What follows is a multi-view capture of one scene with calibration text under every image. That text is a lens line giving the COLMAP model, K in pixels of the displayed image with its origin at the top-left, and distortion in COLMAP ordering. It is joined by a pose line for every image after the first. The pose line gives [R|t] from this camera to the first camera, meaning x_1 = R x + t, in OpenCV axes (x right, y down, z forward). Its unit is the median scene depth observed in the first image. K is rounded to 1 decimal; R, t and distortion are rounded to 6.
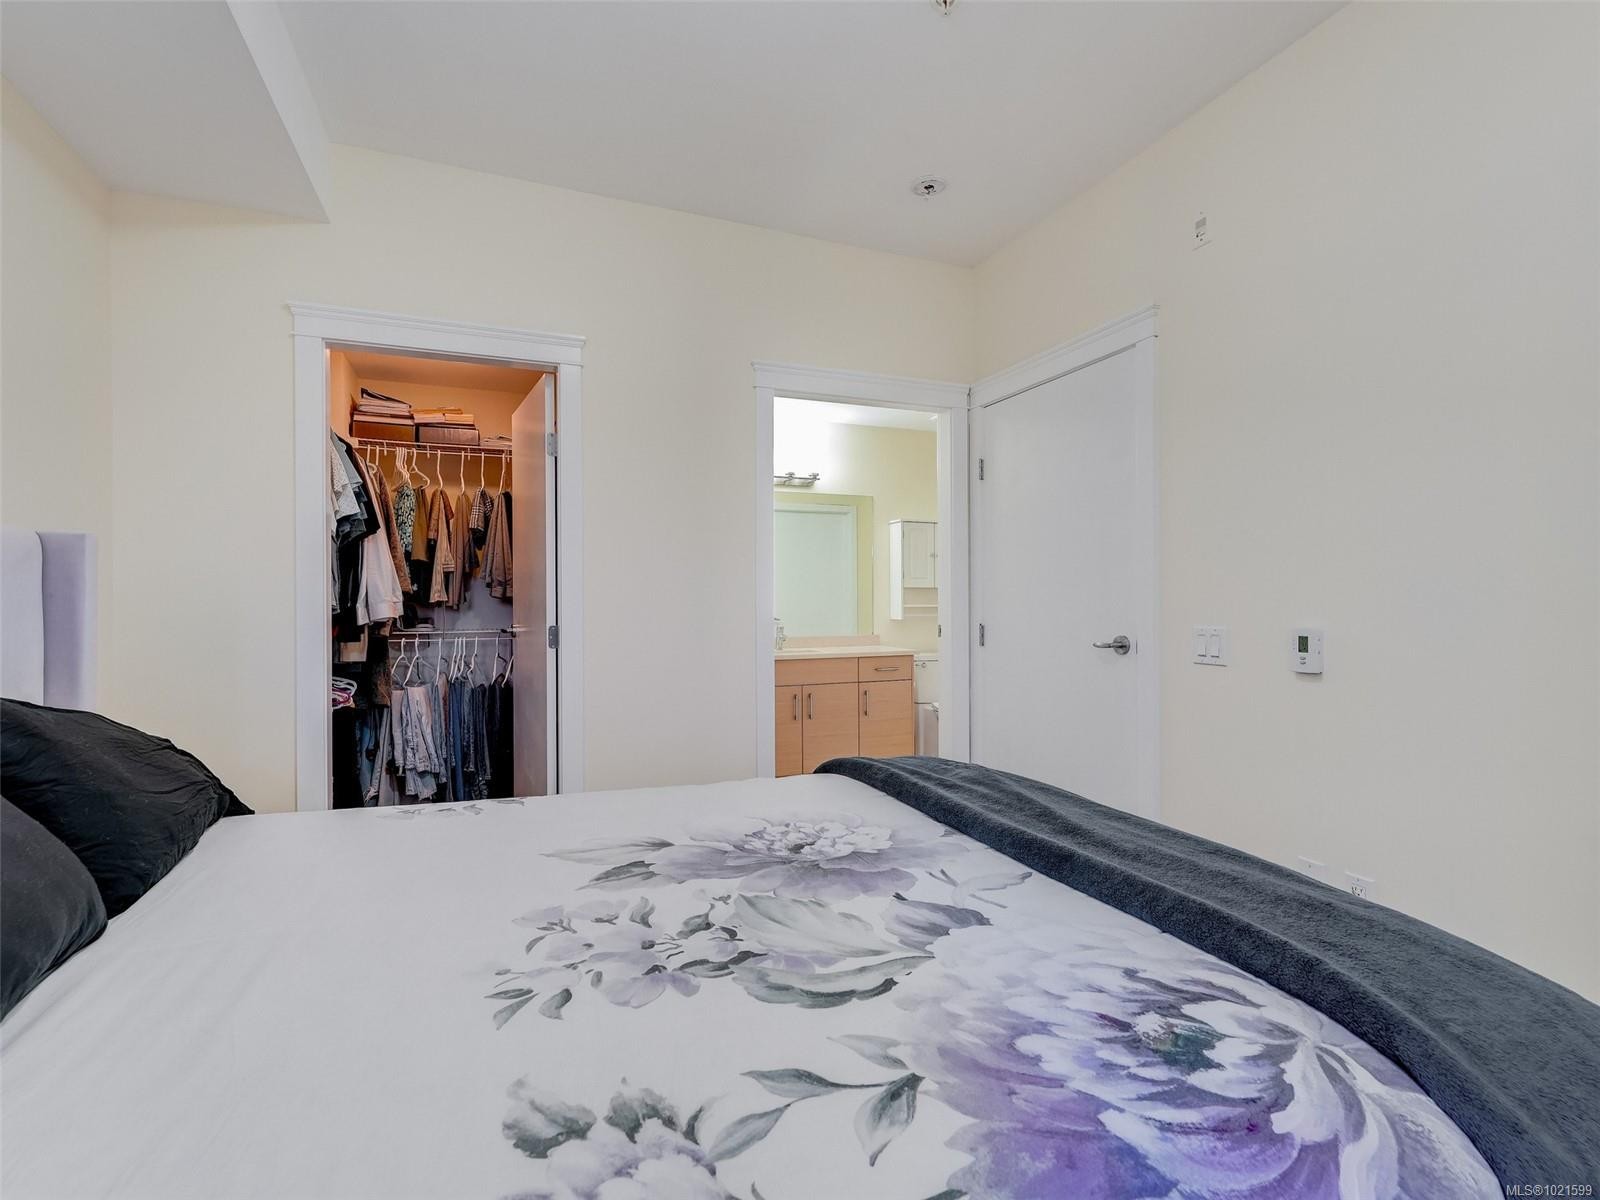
lens RADIAL K [[758.5, 0, 800.0], [0, 758.5, 600.0], [0, 0, 1]] dist [-0.000968, -0.000009]
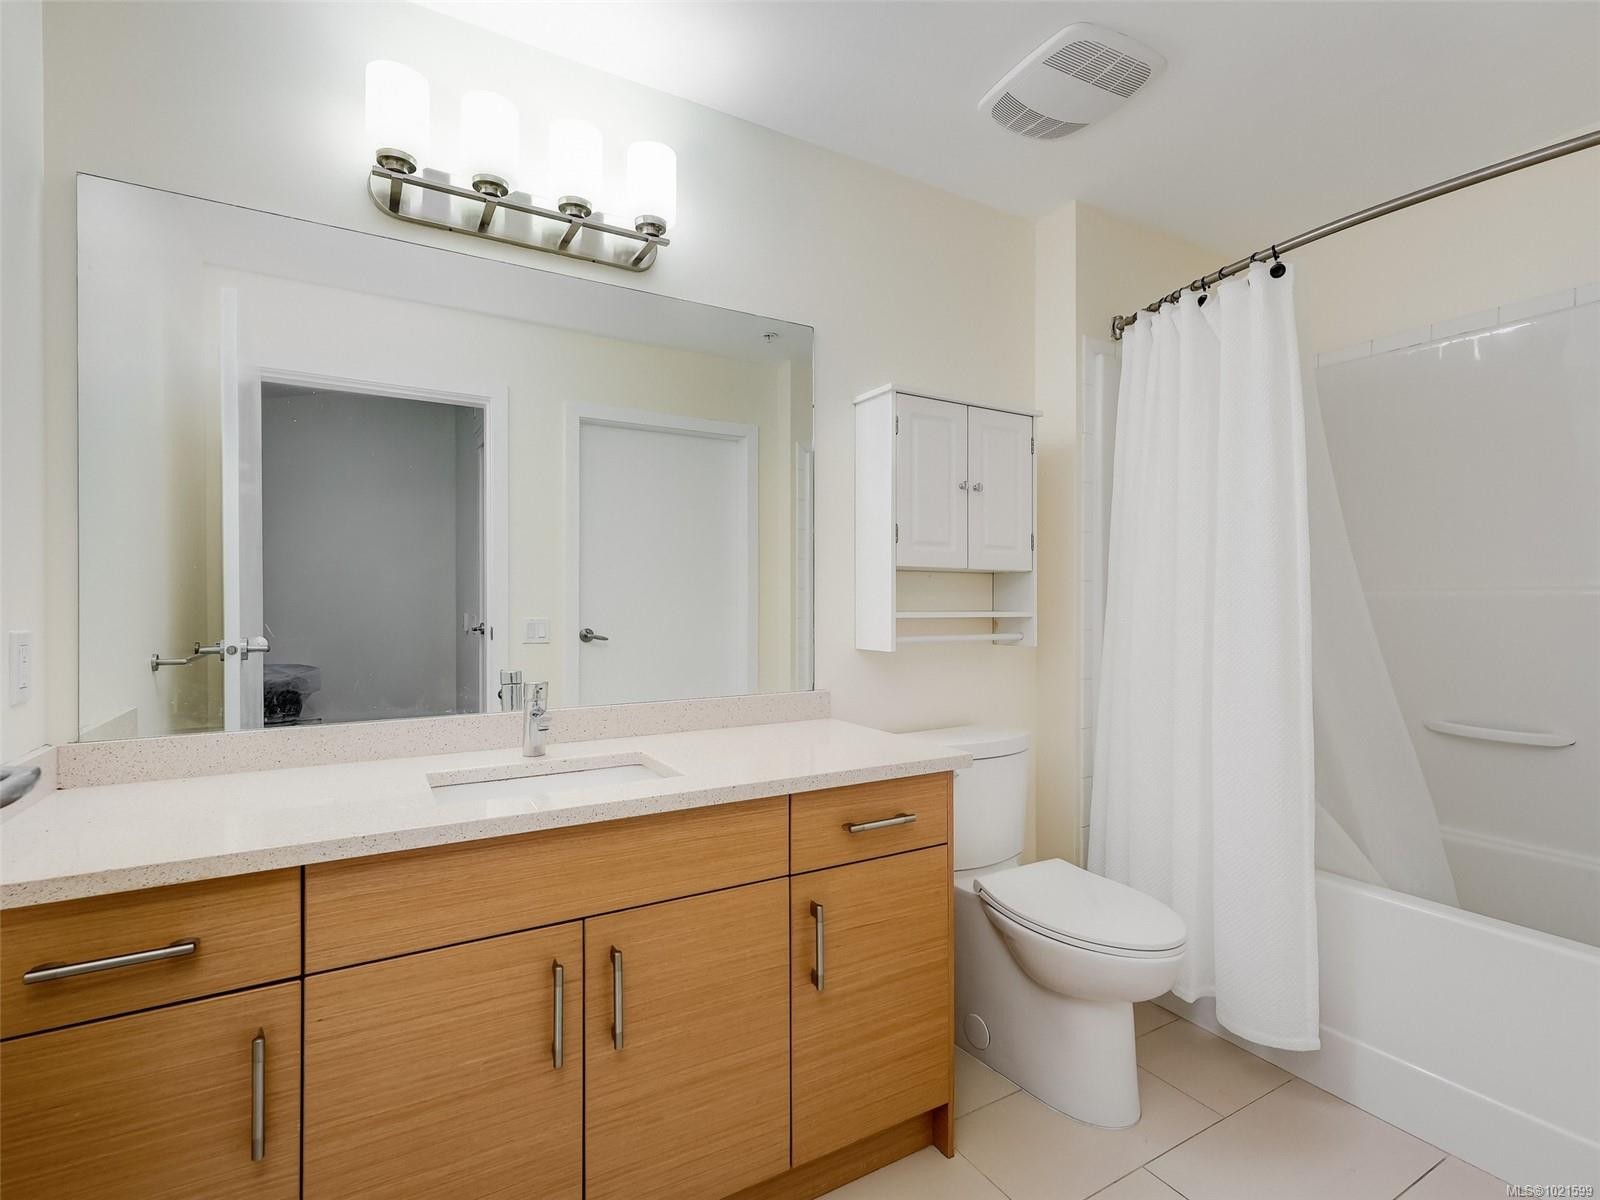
lens RADIAL K [[758.5, 0, 800.0], [0, 758.5, 600.0], [0, 0, 1]] dist [-0.000968, -0.000009]
pose [[0.988024, 0.007406, 0.154122, 0.033462], [-0.006370, 0.999954, -0.007216, 0.002455], [-0.154168, 0.006148, 0.988026, 0.686851]]
